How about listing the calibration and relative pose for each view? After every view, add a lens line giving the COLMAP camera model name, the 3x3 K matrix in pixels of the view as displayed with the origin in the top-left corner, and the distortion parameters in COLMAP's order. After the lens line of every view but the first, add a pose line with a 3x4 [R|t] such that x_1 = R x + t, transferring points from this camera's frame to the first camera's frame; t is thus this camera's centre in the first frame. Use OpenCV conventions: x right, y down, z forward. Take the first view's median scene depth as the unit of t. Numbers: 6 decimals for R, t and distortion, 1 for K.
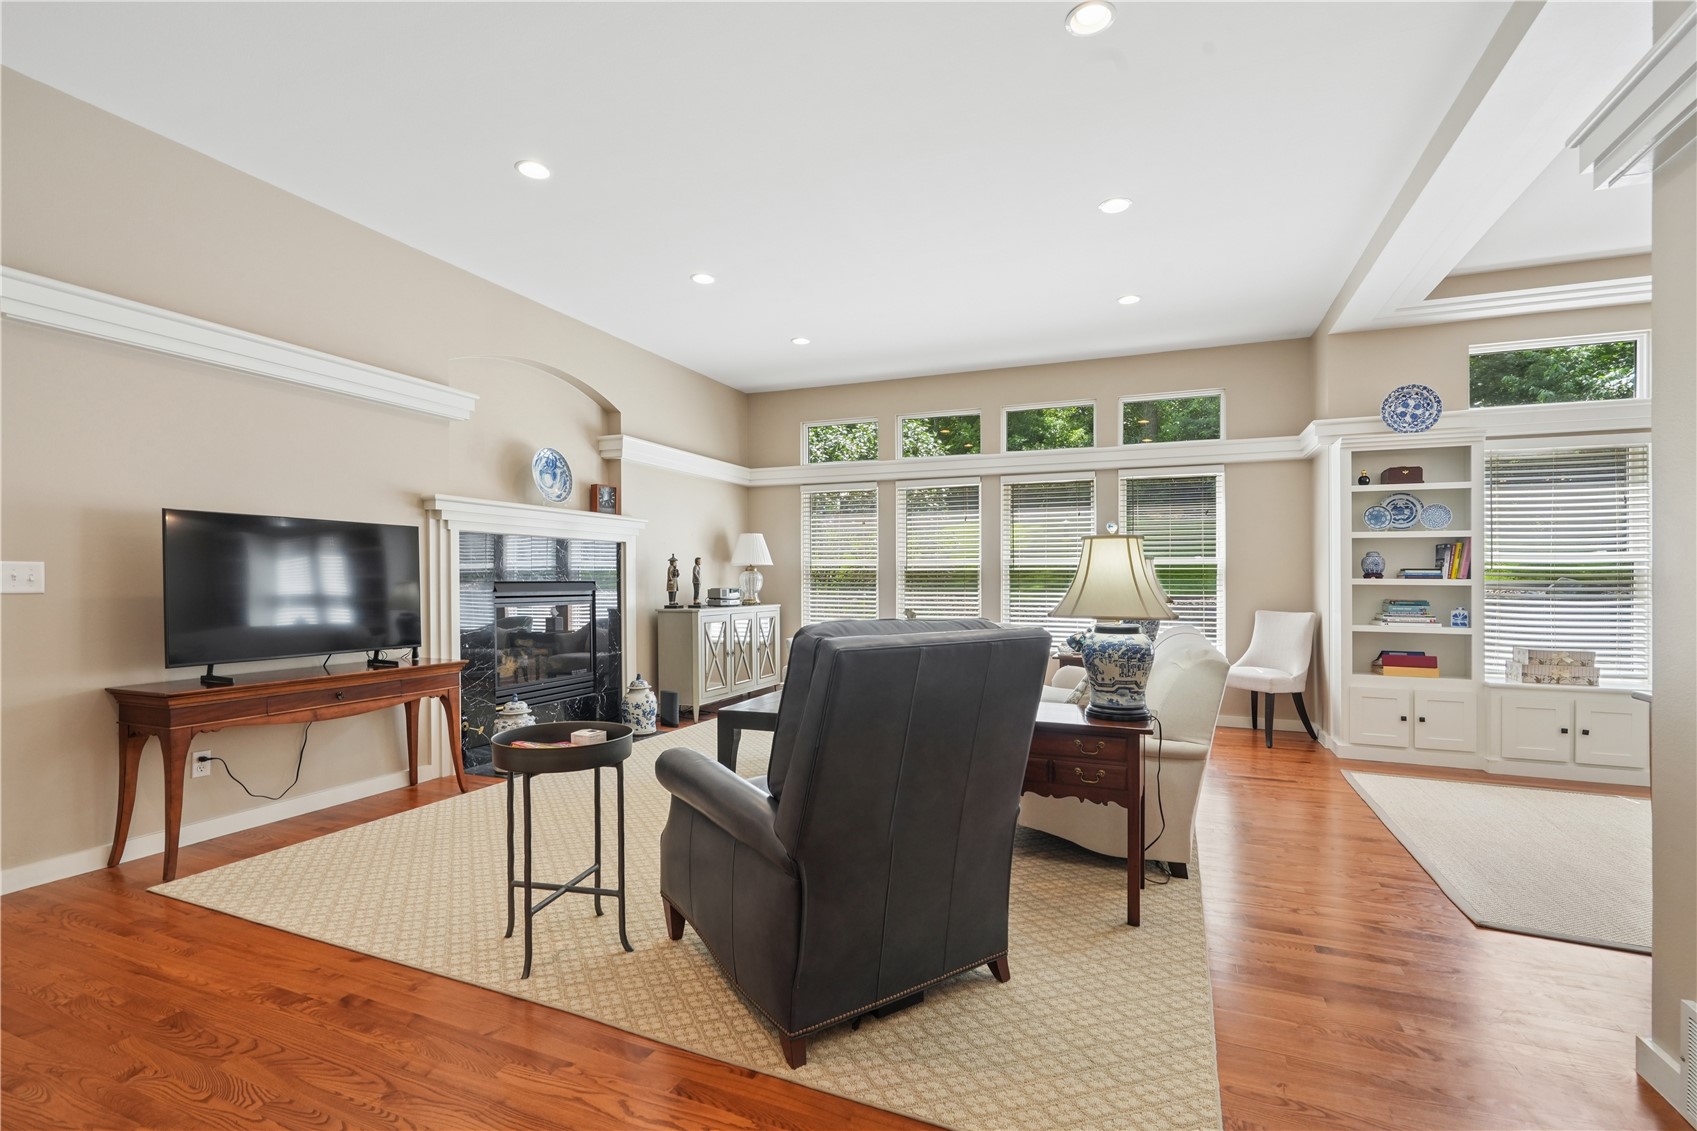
lens RADIAL K [[769.0, 0, 852.1], [0, 769.0, 572.3], [0, 0, 1]] dist [-0.000317, 0.001111]
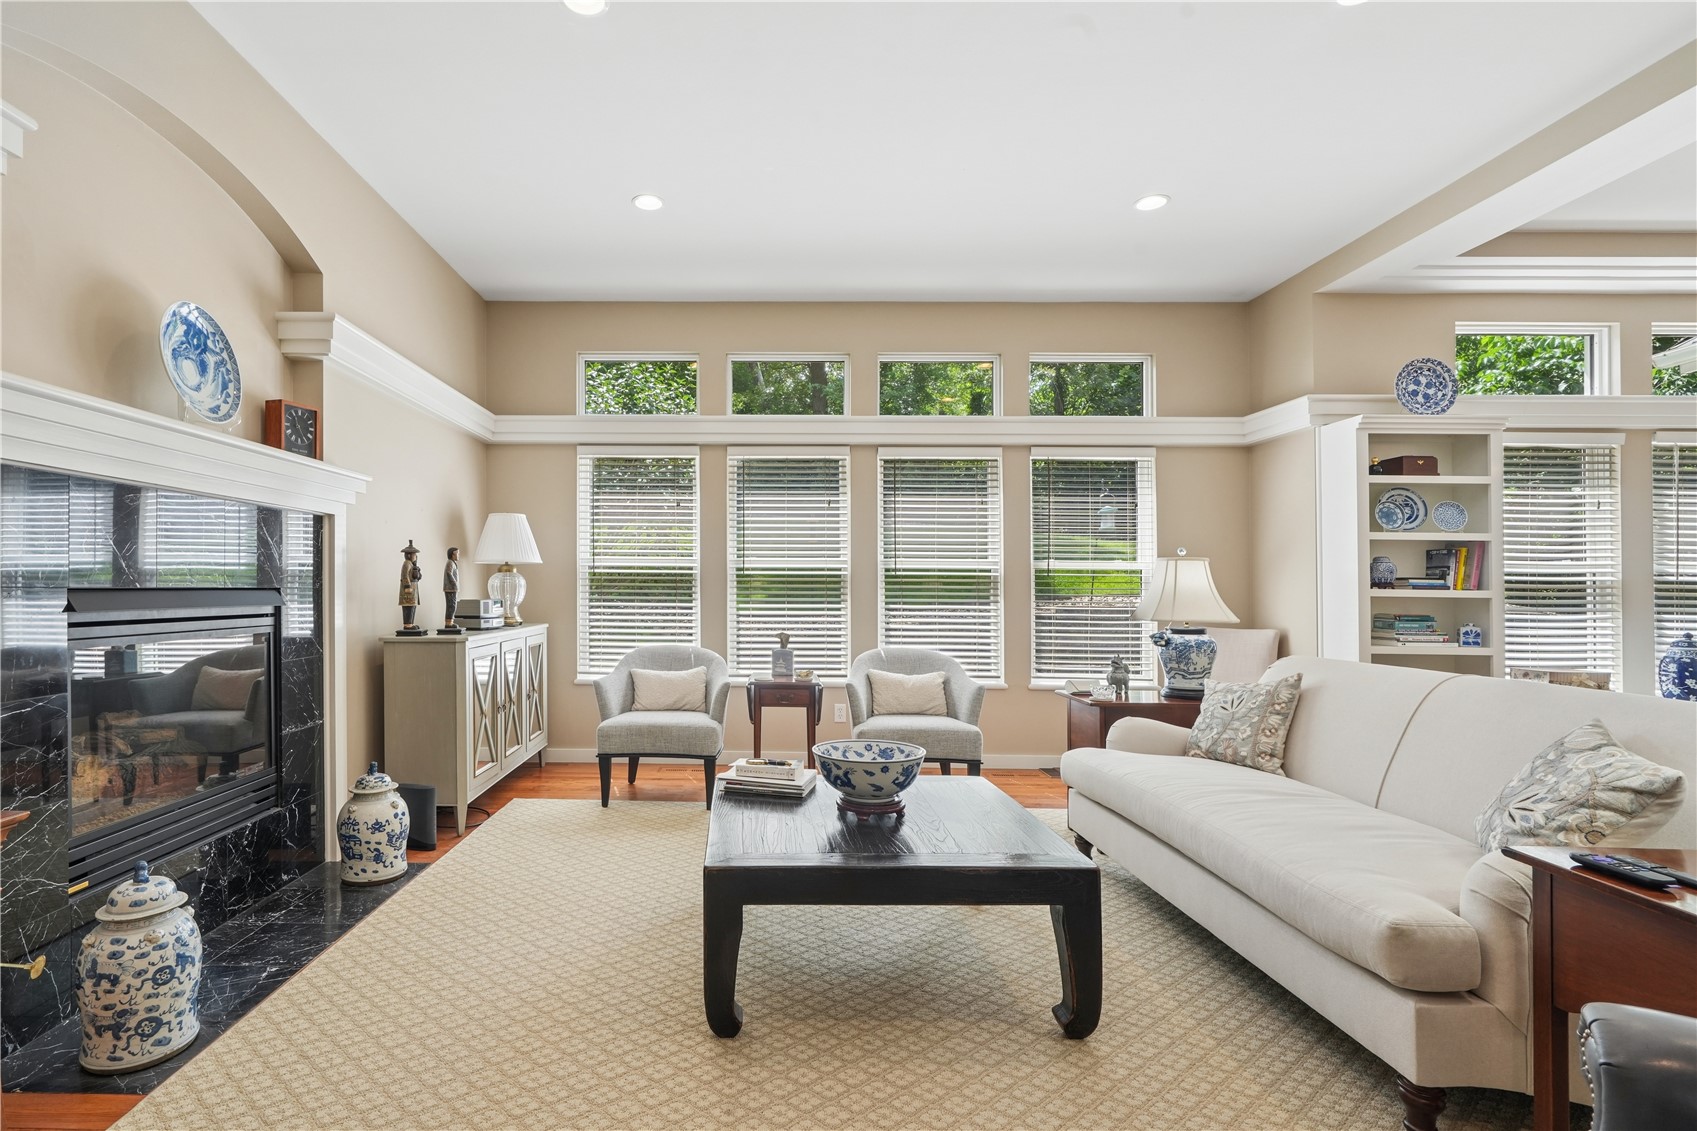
lens RADIAL K [[799.0, 0, 748.9], [0, 799.0, 579.9], [0, 0, 1]] dist [-0.000777, 0.000472]
pose [[0.931494, 0.007856, 0.363671, -0.224698], [-0.008874, 0.999960, 0.001128, 0.002768], [-0.363647, -0.004278, 0.931527, 0.371977]]
